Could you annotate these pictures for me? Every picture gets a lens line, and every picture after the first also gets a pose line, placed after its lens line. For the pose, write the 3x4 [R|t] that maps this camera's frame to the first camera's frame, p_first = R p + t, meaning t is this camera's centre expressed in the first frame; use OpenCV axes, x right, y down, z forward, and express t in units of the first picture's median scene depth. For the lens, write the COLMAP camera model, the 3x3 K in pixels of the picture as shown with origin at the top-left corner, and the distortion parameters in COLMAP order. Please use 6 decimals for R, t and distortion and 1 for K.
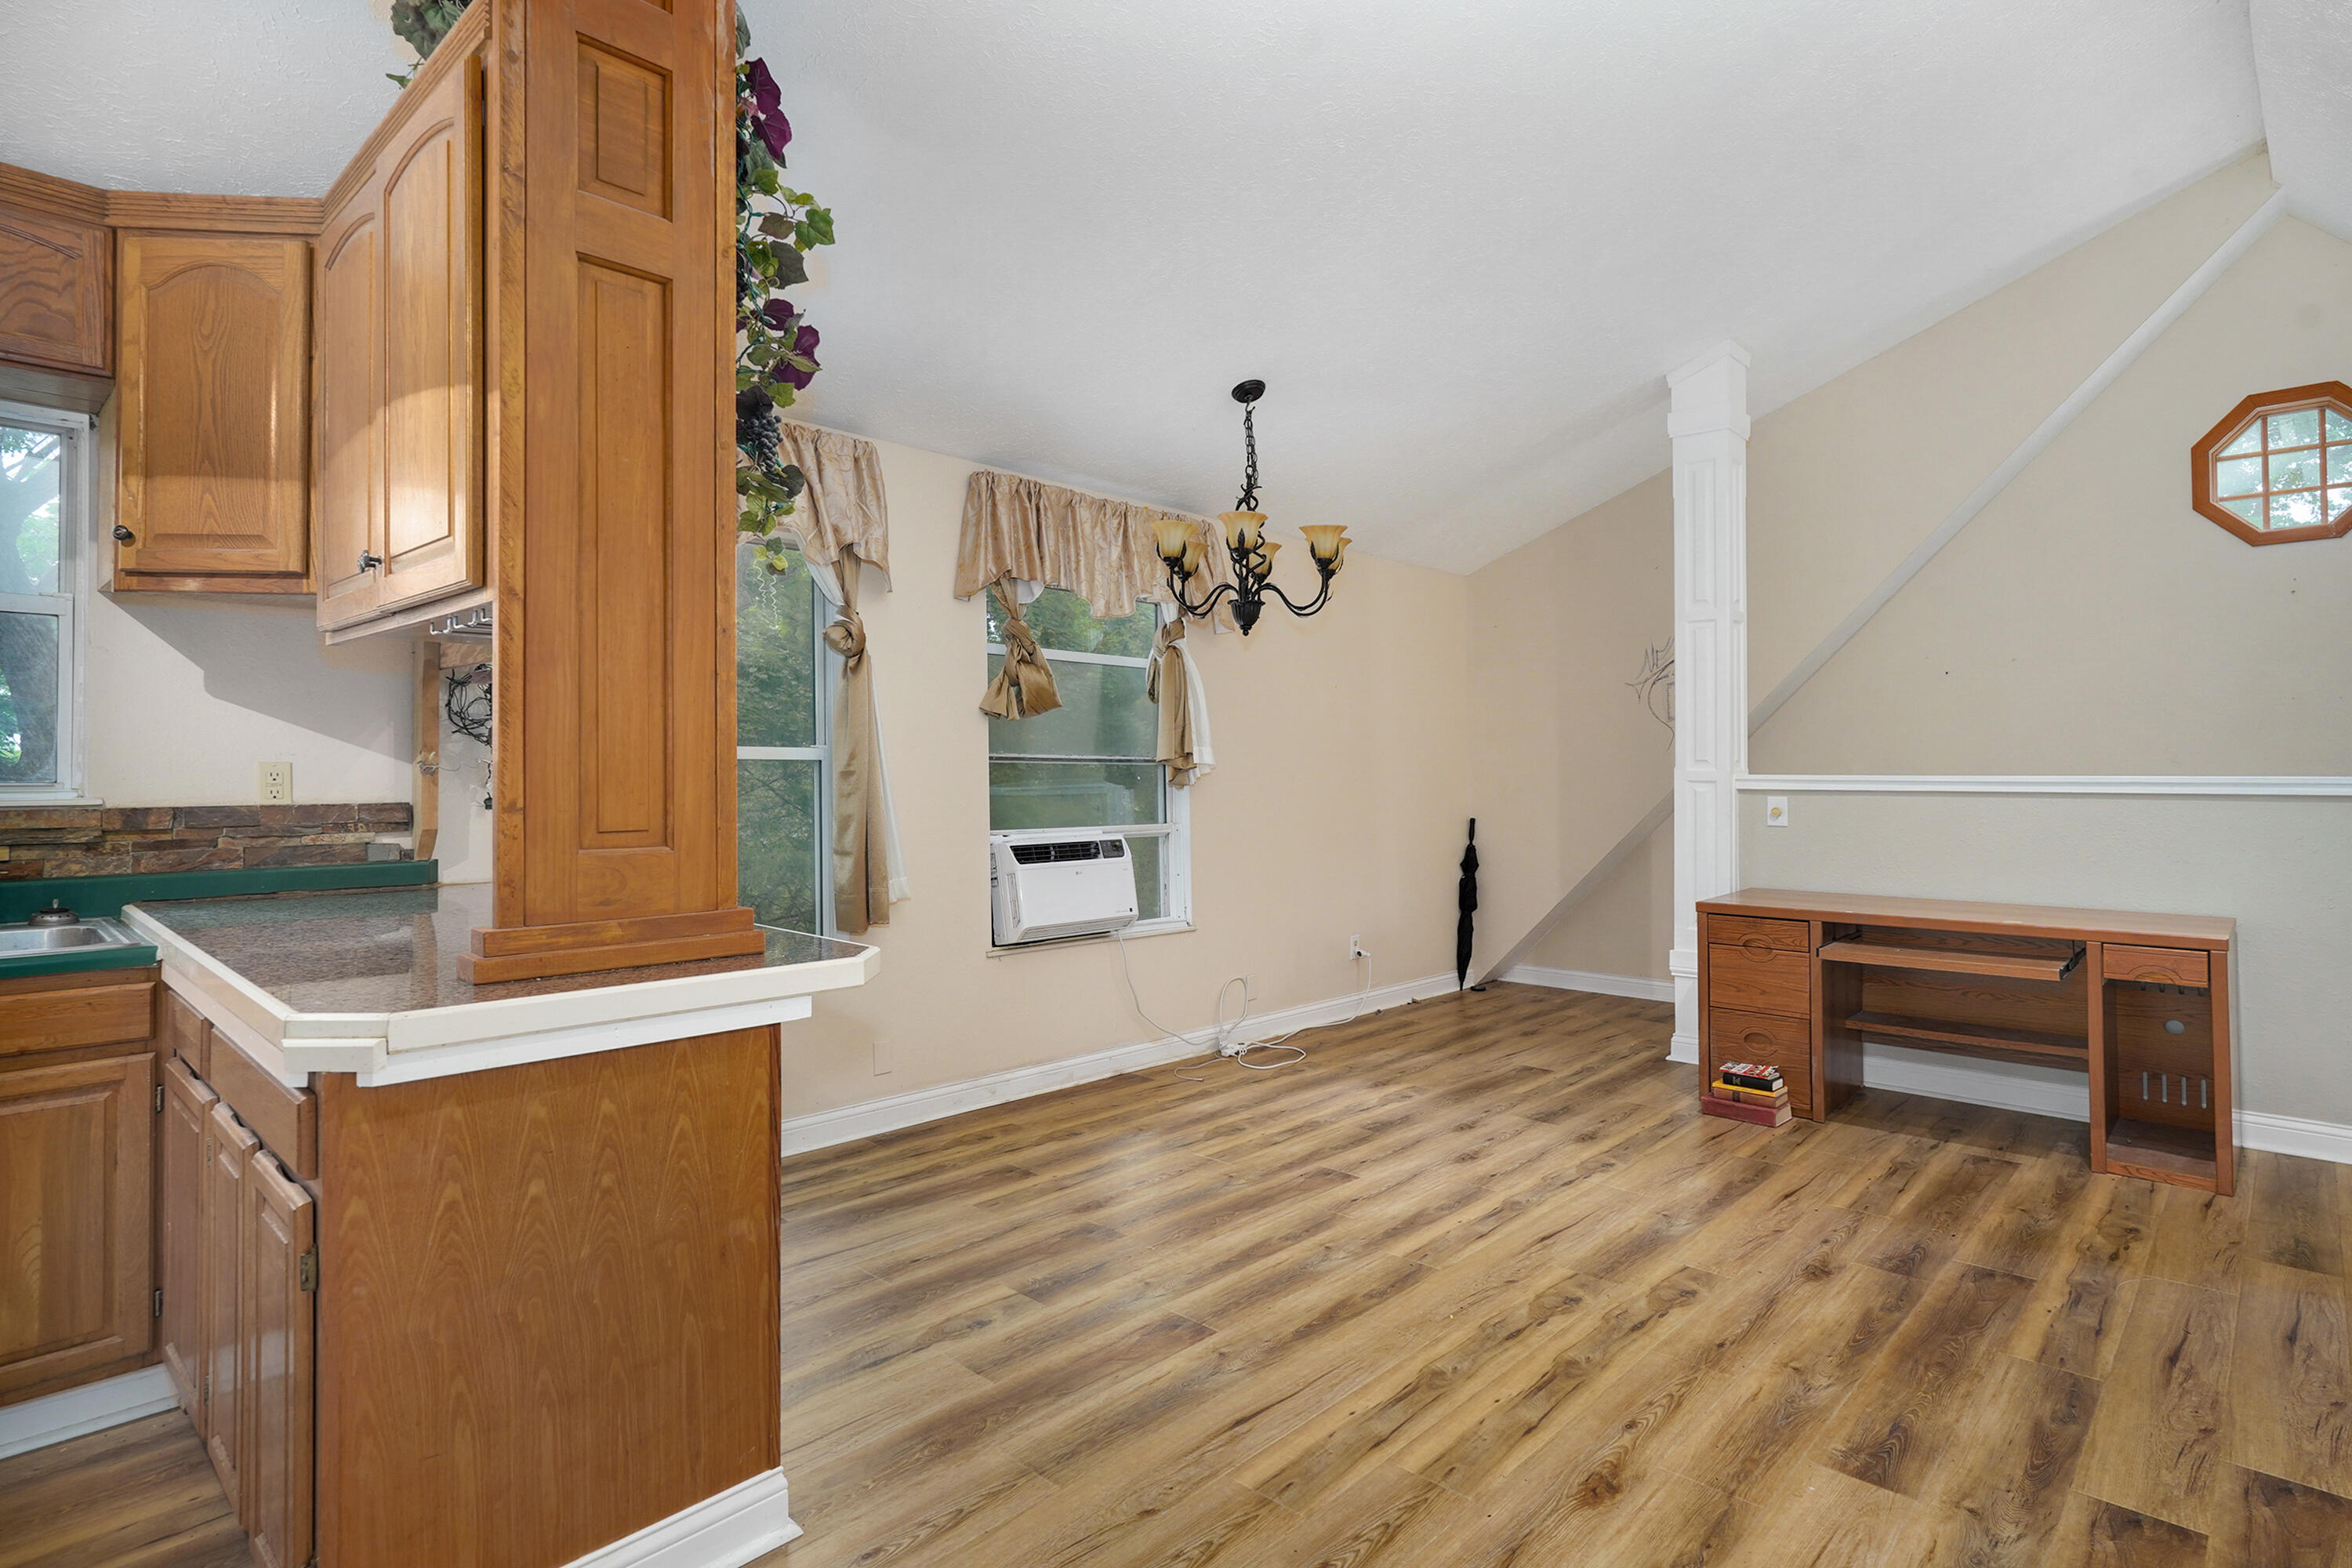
lens RADIAL K [[1191.1, 0, 1176.0], [0, 1191.1, 784.0], [0, 0, 1]] dist [-0.000615, 0.000297]
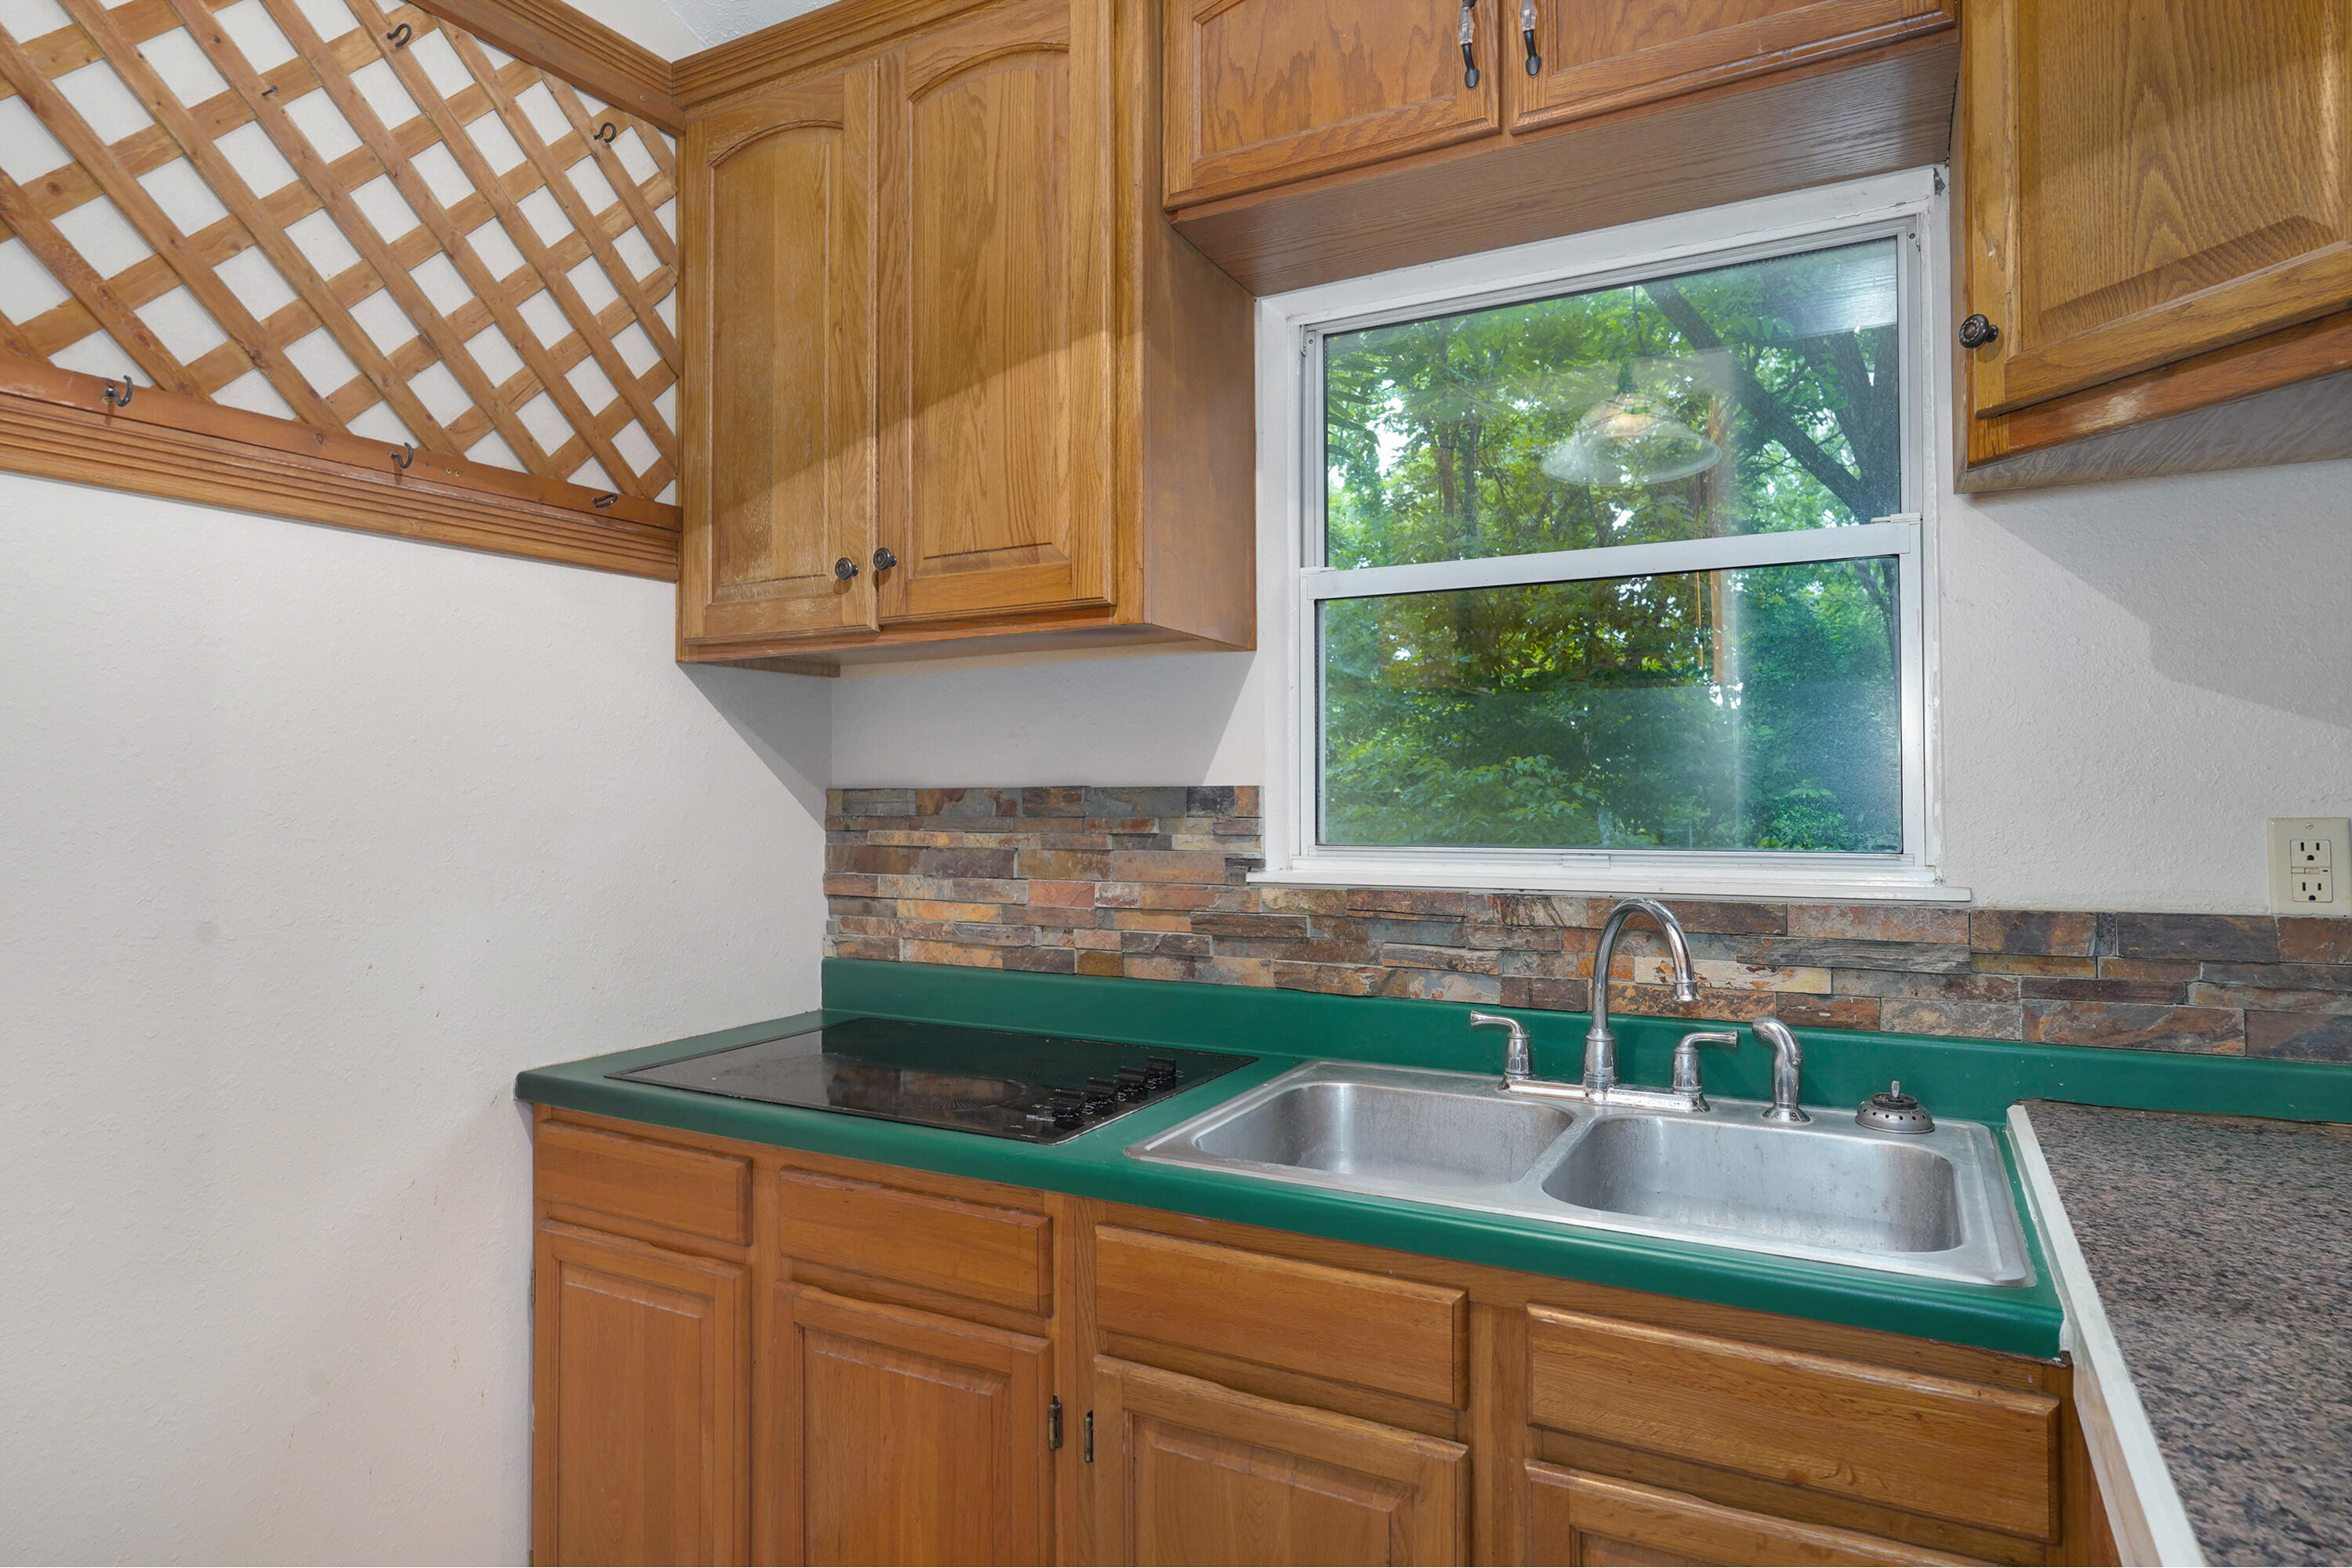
lens RADIAL K [[1344.9, 0, 1176.0], [0, 1344.9, 784.0], [0, 0, 1]] dist [-0.000631, -0.000819]
pose [[0.258126, -0.019556, -0.965913, -0.422943], [0.006960, 0.999807, -0.018382, -0.025932], [0.966086, -0.001978, 0.258213, 0.513297]]
